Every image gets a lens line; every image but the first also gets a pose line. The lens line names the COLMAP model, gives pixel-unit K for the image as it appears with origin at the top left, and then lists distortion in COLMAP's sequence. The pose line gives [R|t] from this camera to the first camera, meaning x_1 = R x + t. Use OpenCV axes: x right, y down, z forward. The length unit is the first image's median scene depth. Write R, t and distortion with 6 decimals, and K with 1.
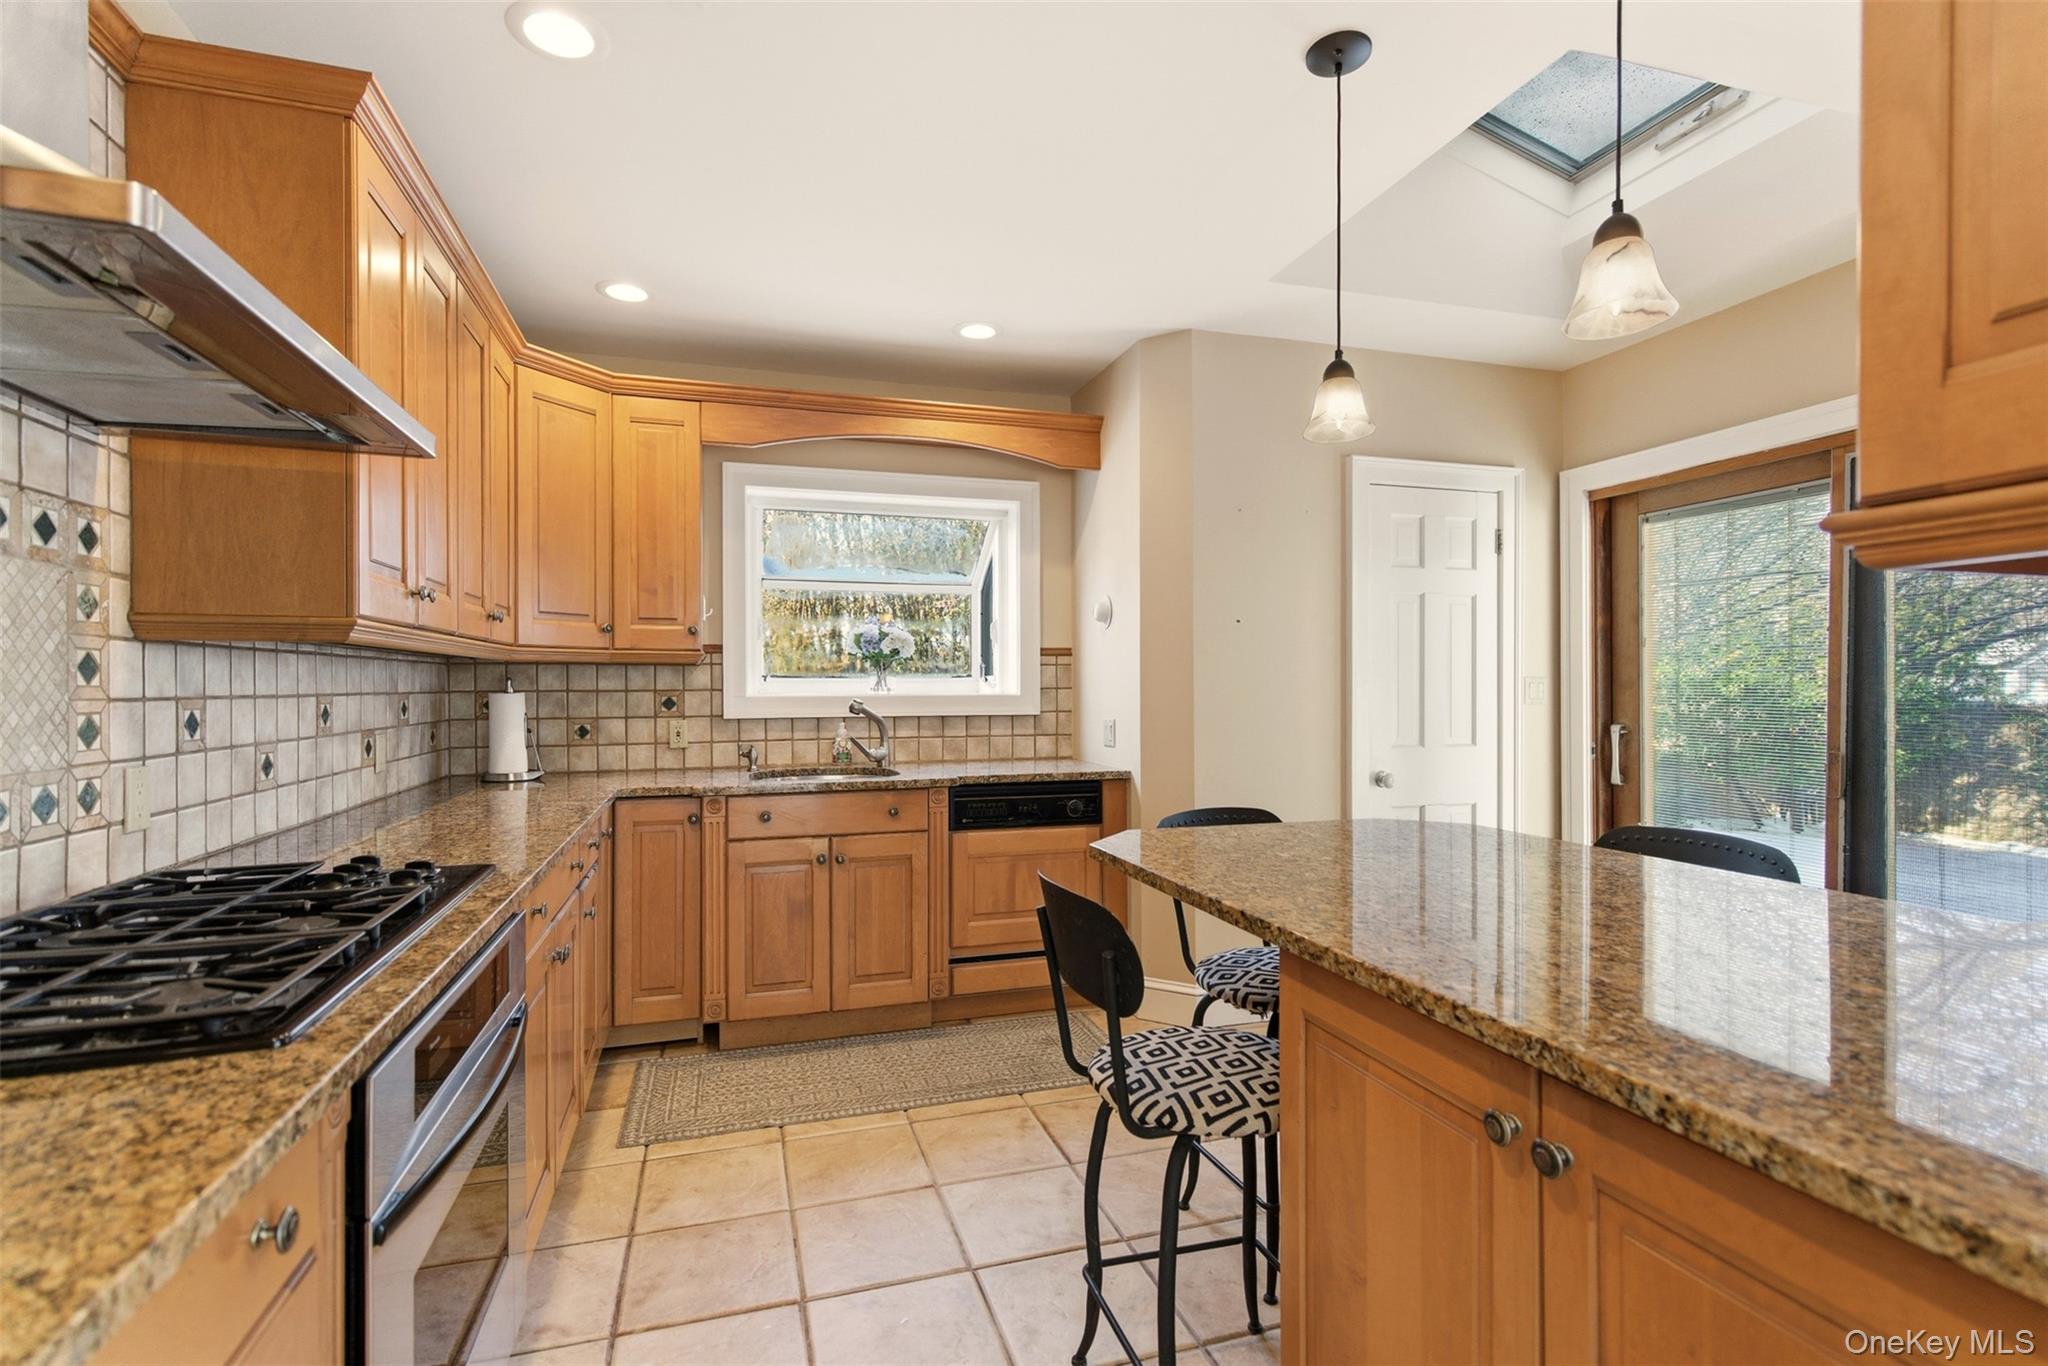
lens RADIAL K [[935.3, 0, 1010.3], [0, 935.3, 681.0], [0, 0, 1]] dist [0.005441, -0.000915]
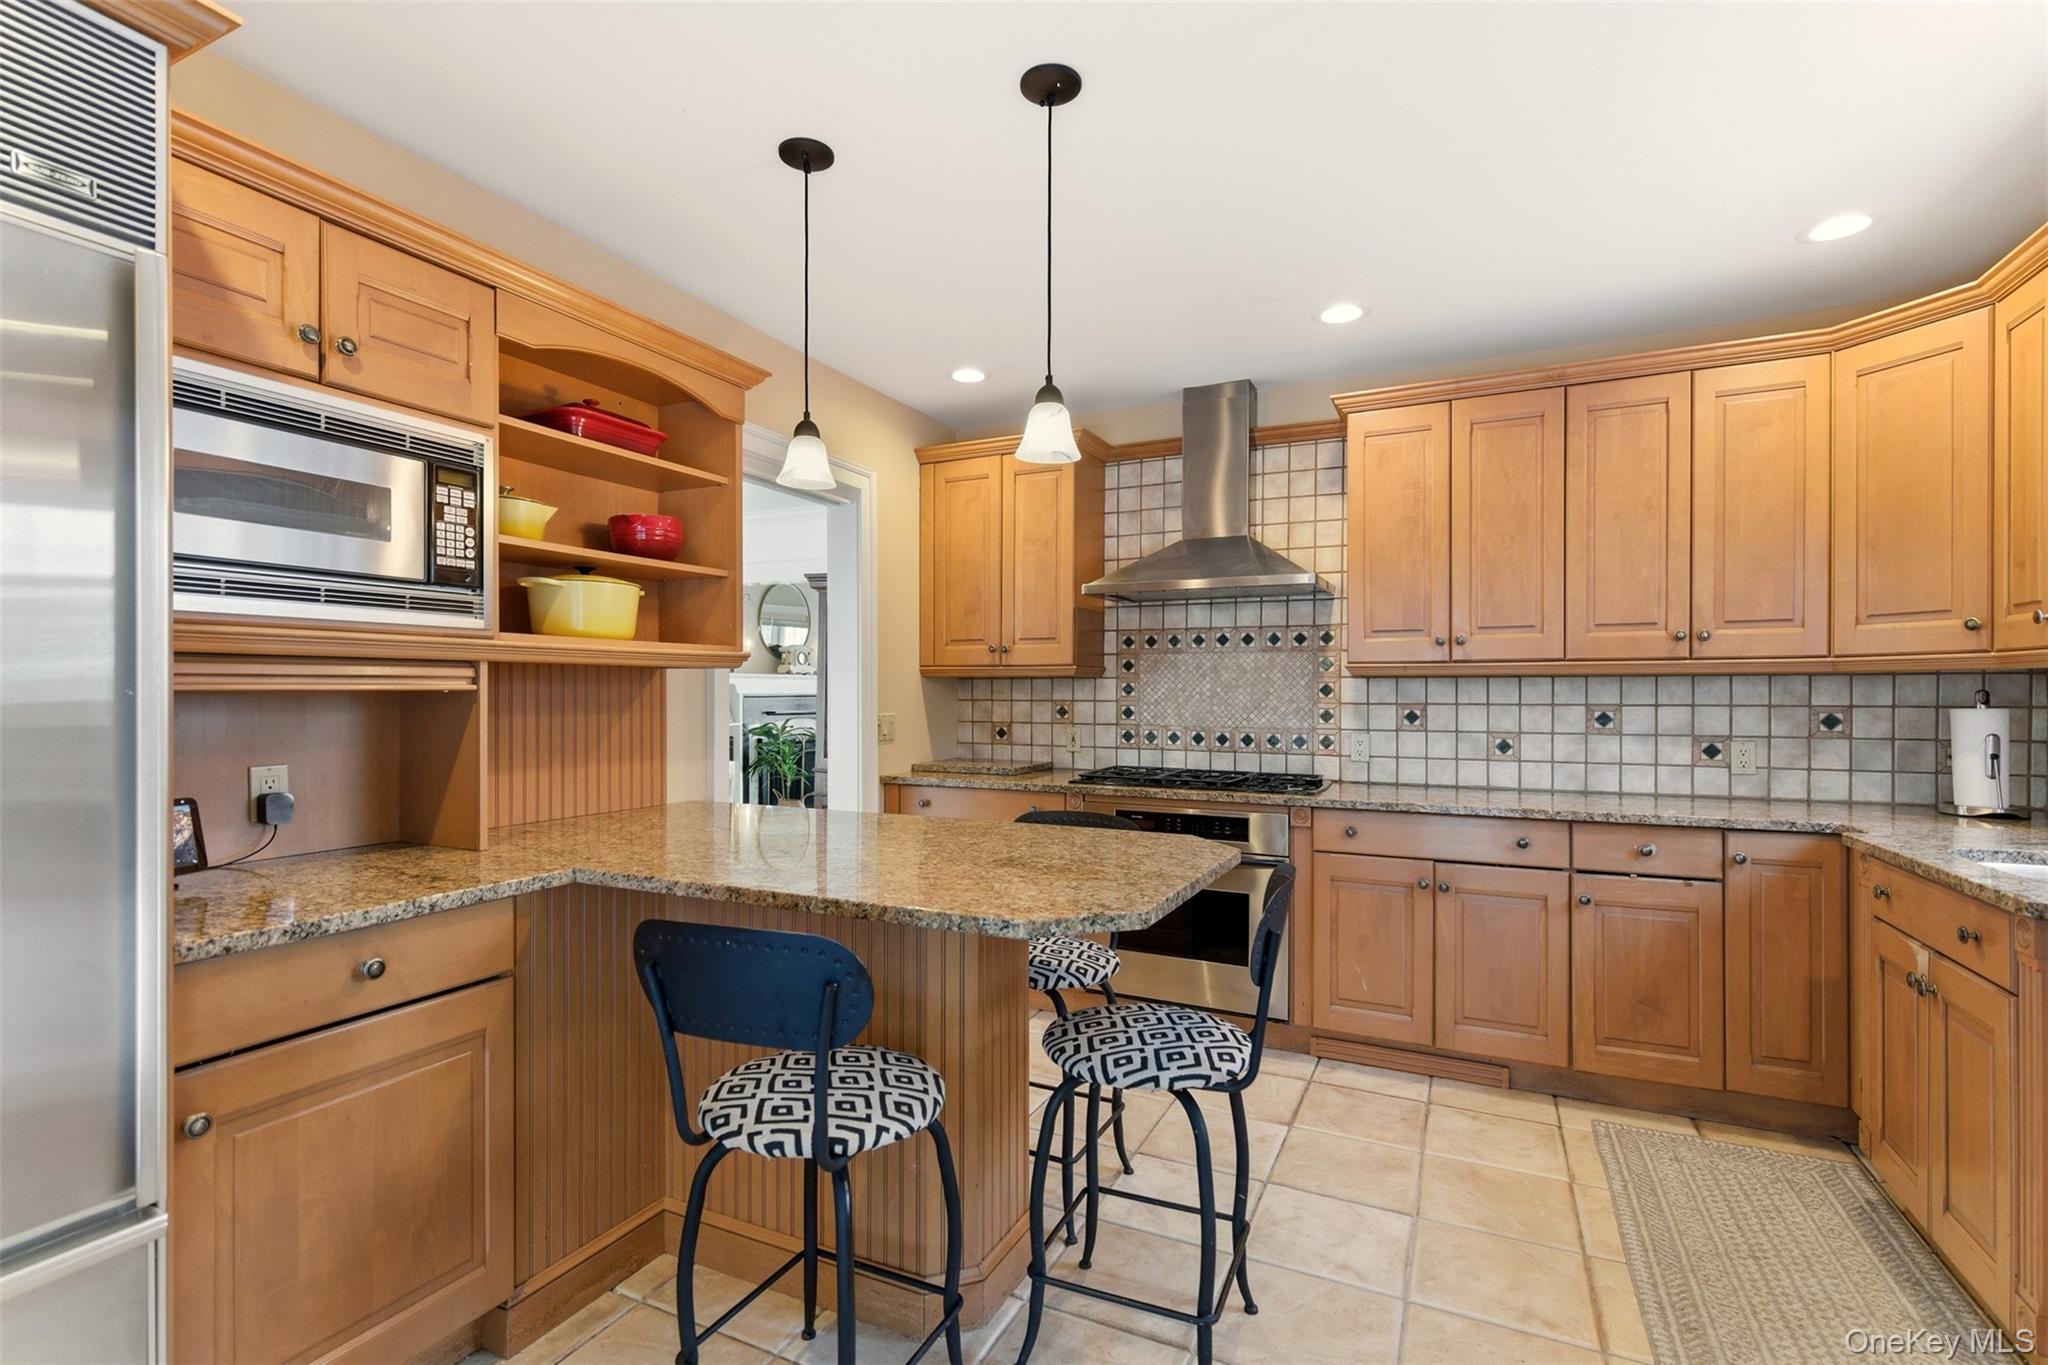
lens RADIAL K [[935.3, 0, 1017.0], [0, 935.3, 693.4], [0, 0, 1]] dist [0.005441, -0.000915]
pose [[-0.672376, -0.000529, -0.740209, 1.304746], [0.000893, 0.999998, -0.001525, -0.002684], [0.740209, -0.001686, -0.672375, 1.914096]]
